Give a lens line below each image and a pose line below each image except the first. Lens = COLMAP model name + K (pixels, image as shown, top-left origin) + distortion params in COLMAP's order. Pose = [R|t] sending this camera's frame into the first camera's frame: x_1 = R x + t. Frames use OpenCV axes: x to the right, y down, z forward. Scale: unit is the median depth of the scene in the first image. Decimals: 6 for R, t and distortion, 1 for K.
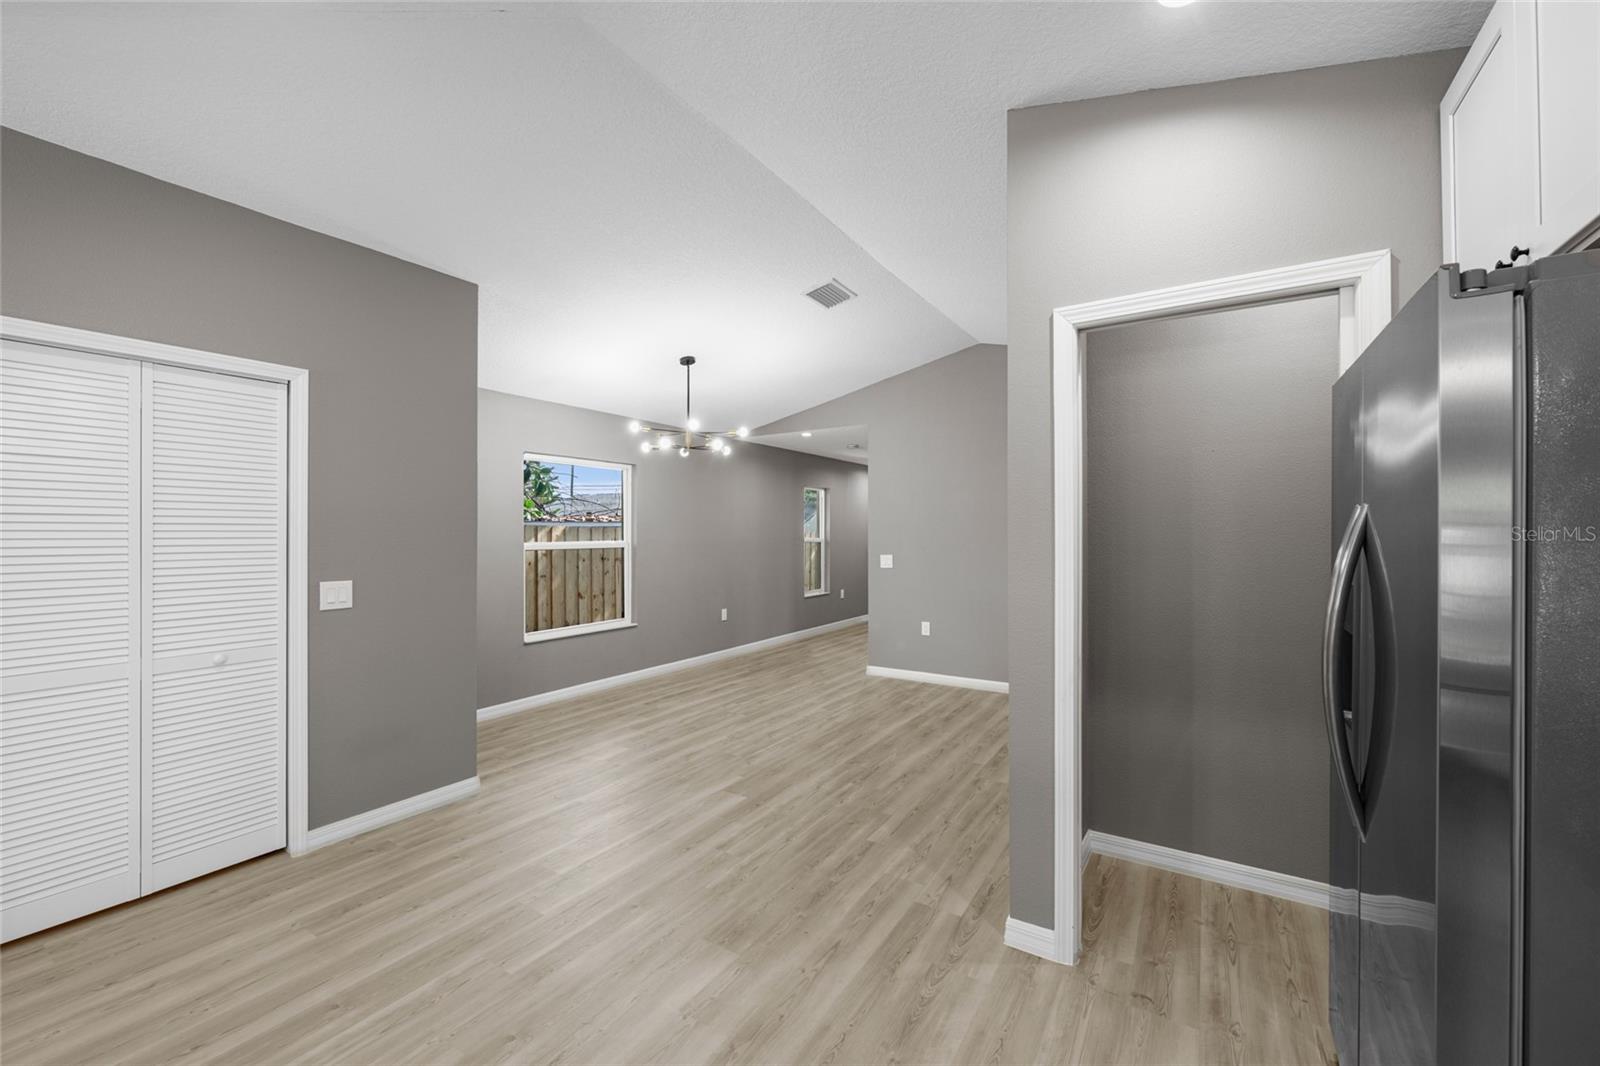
lens RADIAL K [[640.5, 0, 795.0], [0, 640.5, 531.1], [0, 0, 1]] dist [0.001093, 0.000057]
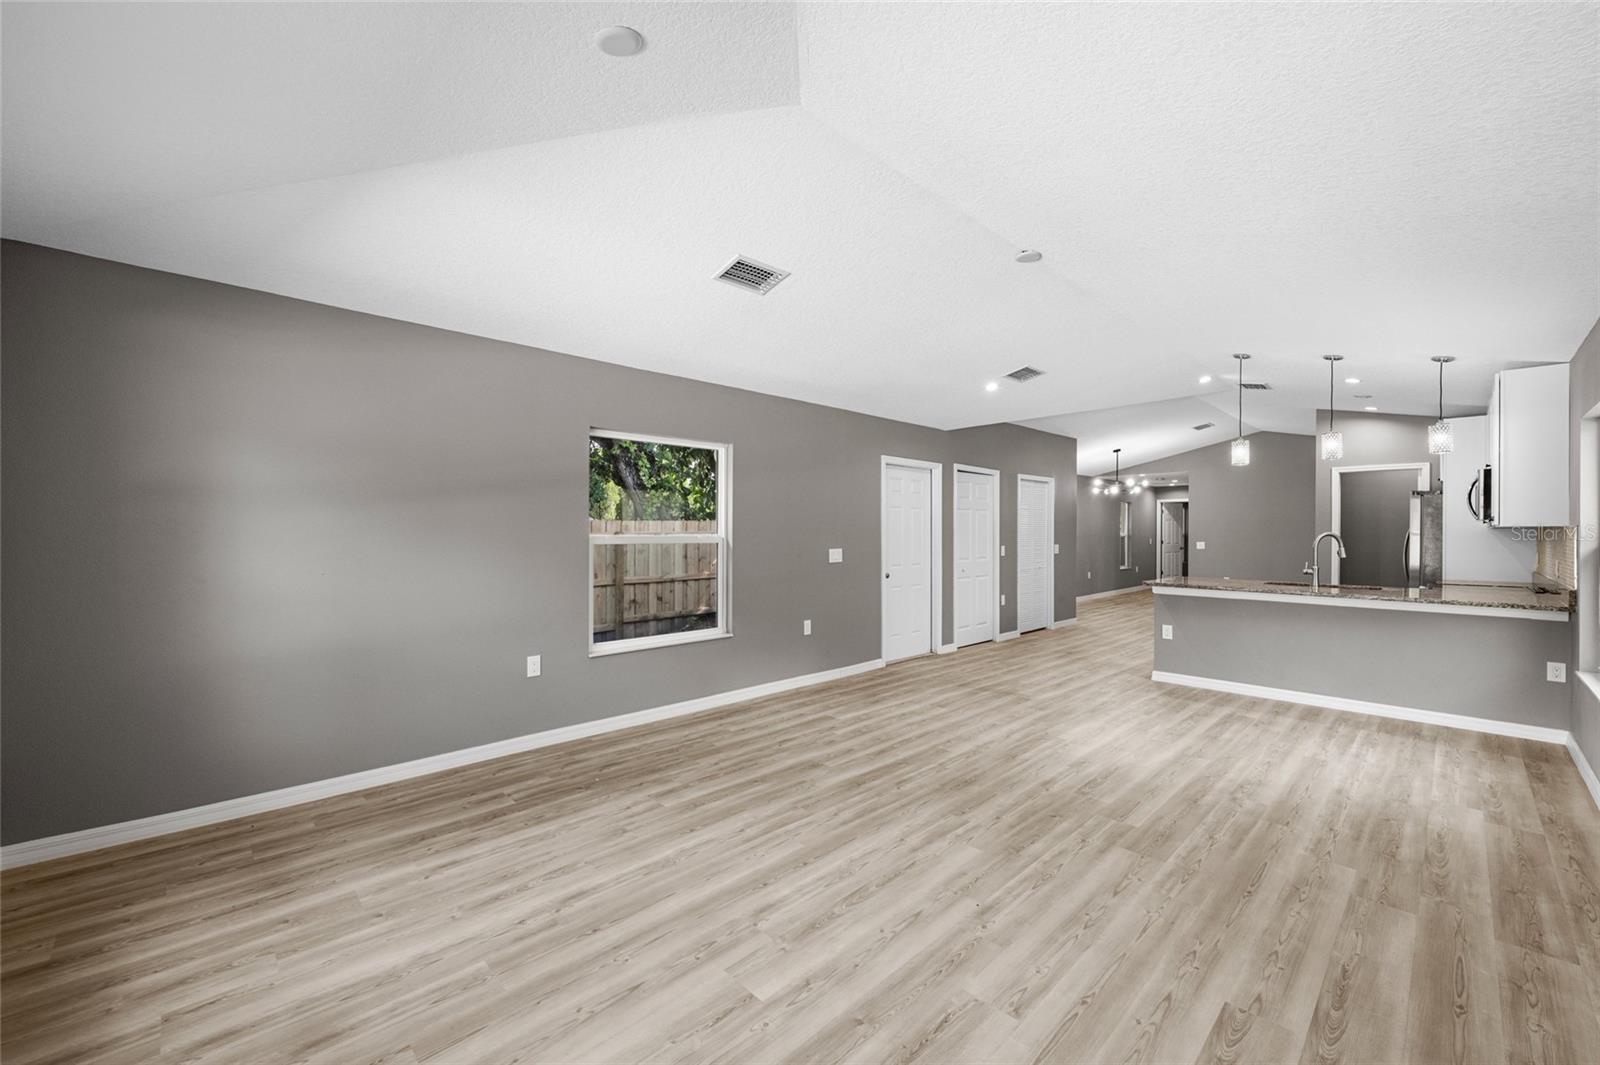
lens RADIAL K [[640.5, 0, 795.0], [0, 640.5, 530.6], [0, 0, 1]] dist [0.001093, 0.000057]
pose [[0.973924, 0.003418, -0.226848, -1.045330], [-0.002662, 0.999990, 0.003640, 0.001355], [0.226858, -0.002942, 0.973923, -1.944221]]
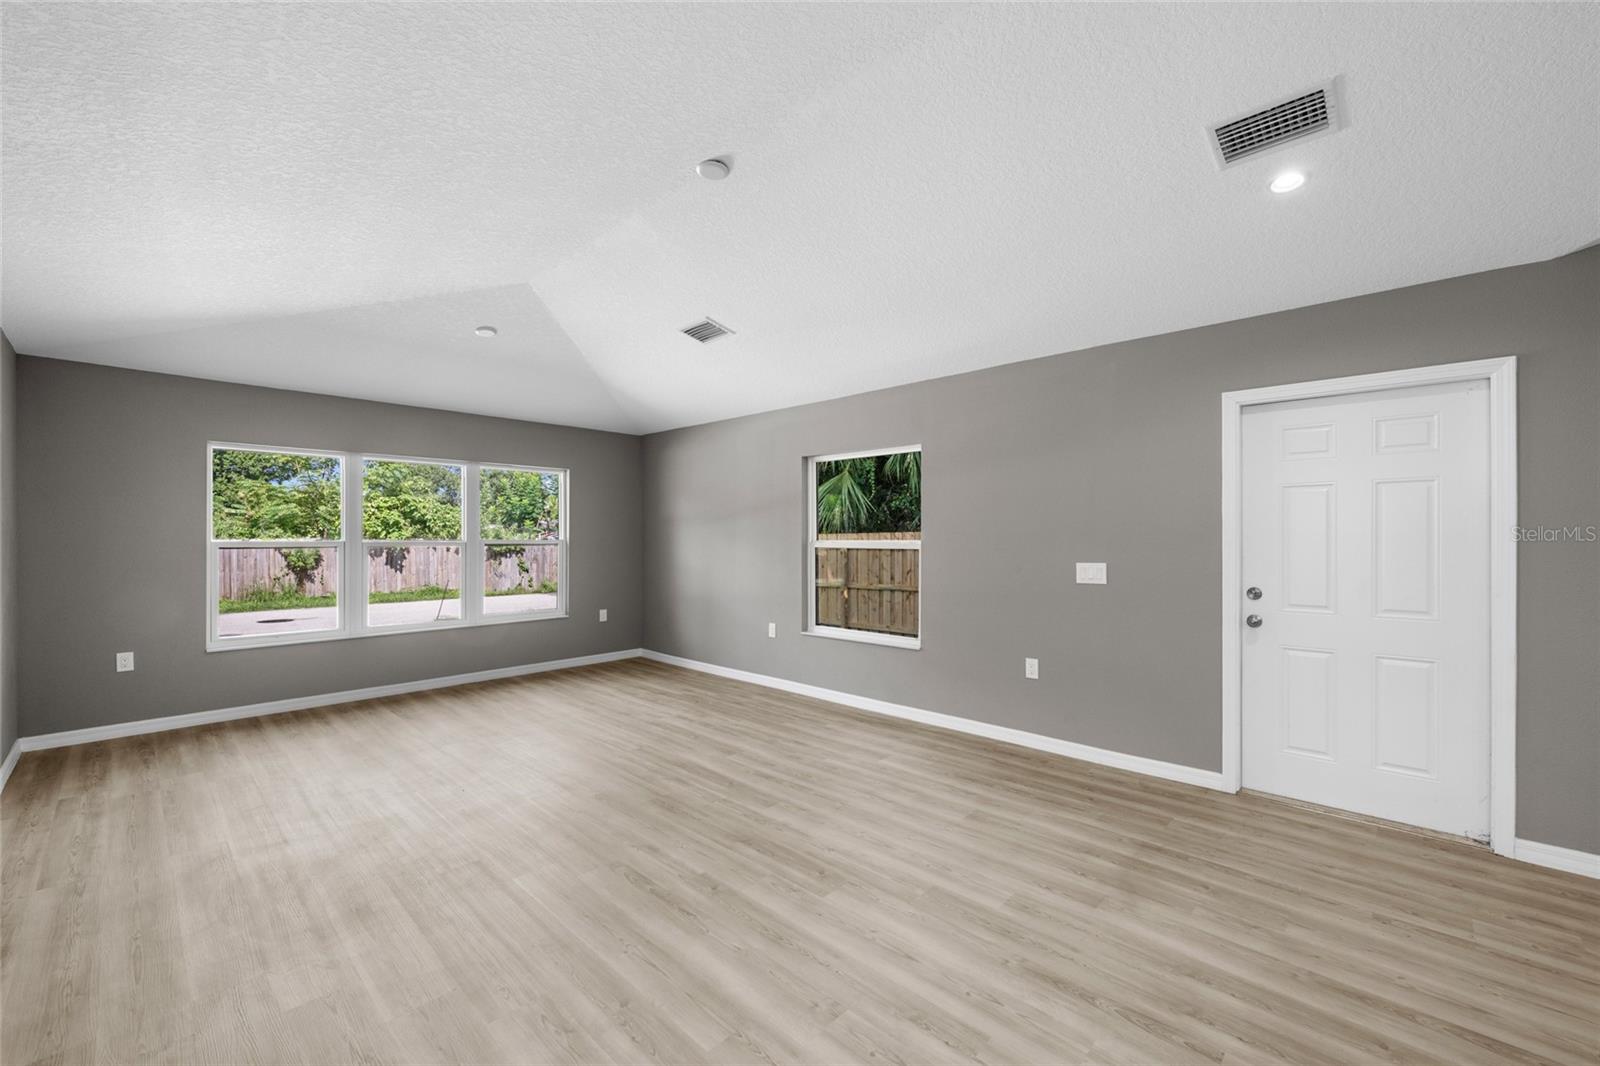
lens RADIAL K [[644.9, 0, 800.0], [0, 644.9, 533.0], [0, 0, 1]] dist [-0.001426, -0.000223]
pose [[-0.185007, -0.005843, -0.982720, -0.138730], [0.003850, 0.999970, -0.006671, 0.009652], [0.982730, -0.005018, -0.184979, -0.564259]]
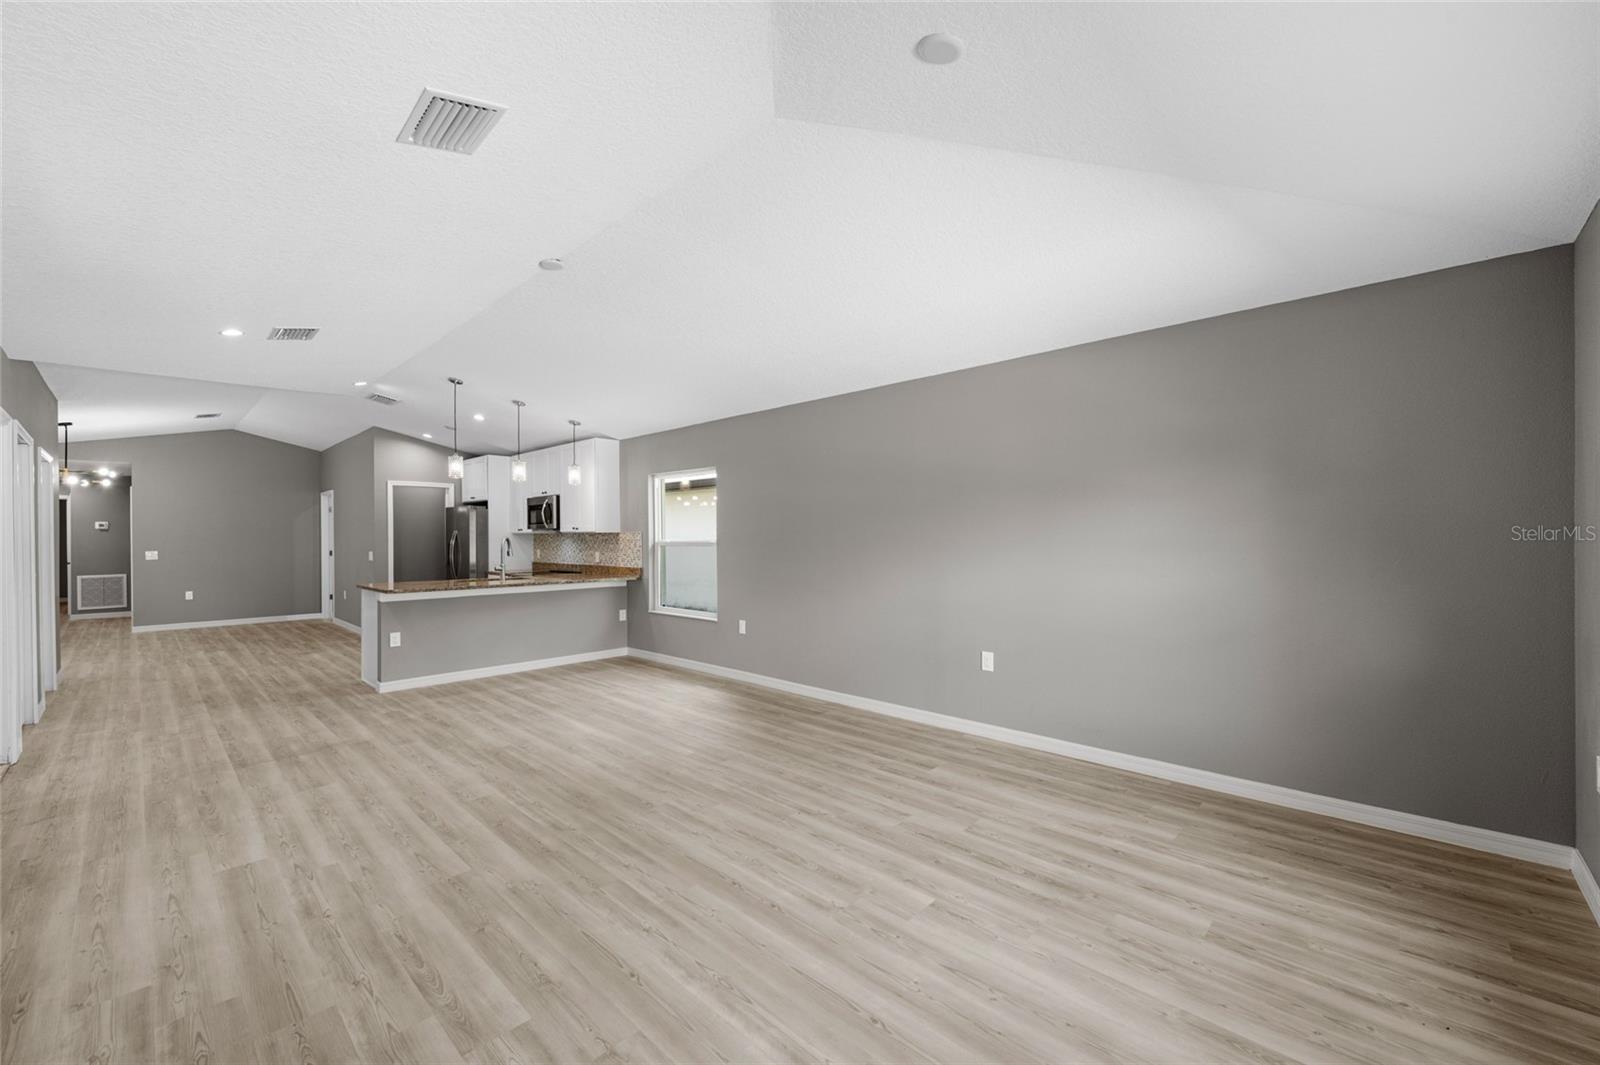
lens RADIAL K [[640.5, 0, 795.0], [0, 640.5, 530.6], [0, 0, 1]] dist [0.001093, 0.000057]
pose [[0.192160, 0.005897, 0.981346, -1.891587], [0.002735, 0.999975, -0.006544, 0.004032], [-0.981360, 0.003942, 0.192139, -1.420499]]
